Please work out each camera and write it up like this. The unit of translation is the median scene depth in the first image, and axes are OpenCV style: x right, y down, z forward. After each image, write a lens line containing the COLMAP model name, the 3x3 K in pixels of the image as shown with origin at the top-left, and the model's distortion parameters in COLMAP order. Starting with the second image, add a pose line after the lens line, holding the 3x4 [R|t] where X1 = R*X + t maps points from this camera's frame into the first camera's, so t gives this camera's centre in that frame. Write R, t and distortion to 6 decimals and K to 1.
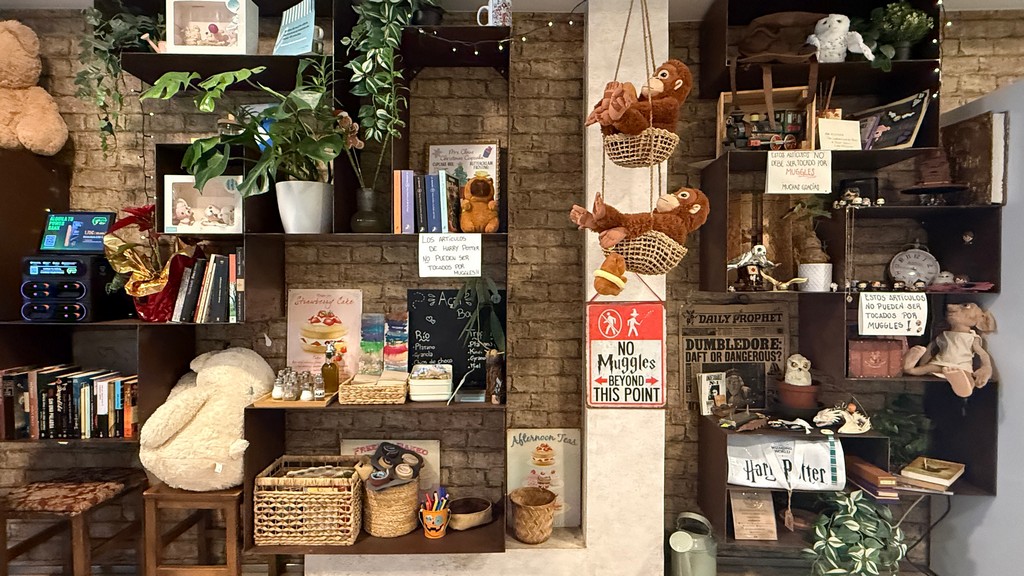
lens RADIAL K [[538.9, 0, 512.0], [0, 538.9, 287.8], [0, 0, 1]] dist [-0.001390, 0.000161]
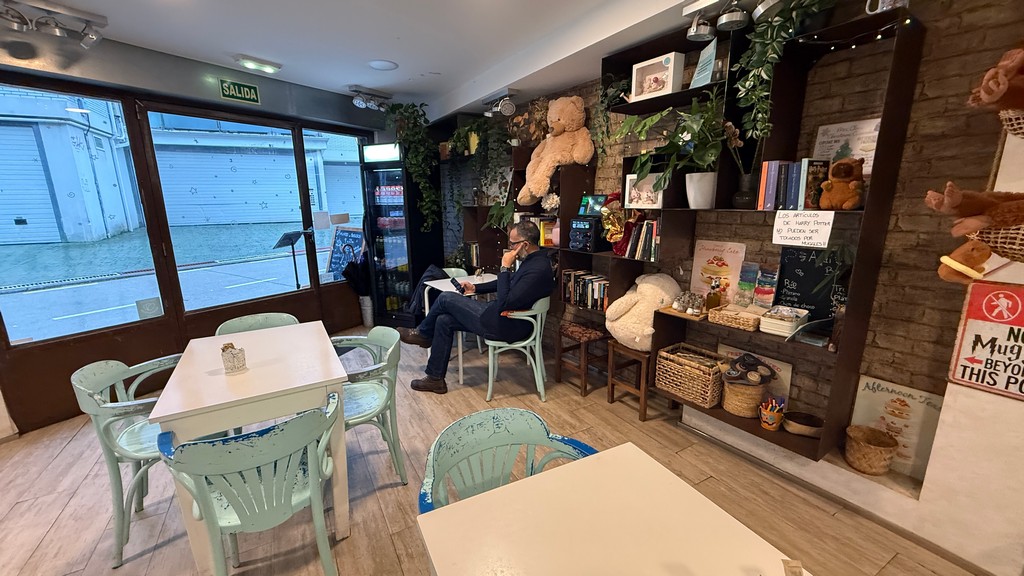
lens RADIAL K [[399.4, 0, 511.8], [0, 399.4, 288.6], [0, 0, 1]] dist [-0.000857, -0.000107]
pose [[0.563258, 0.170369, -0.808526, 0.258582], [-0.005734, 0.979295, 0.202358, -0.098902], [0.826261, -0.109343, 0.552572, -0.083016]]
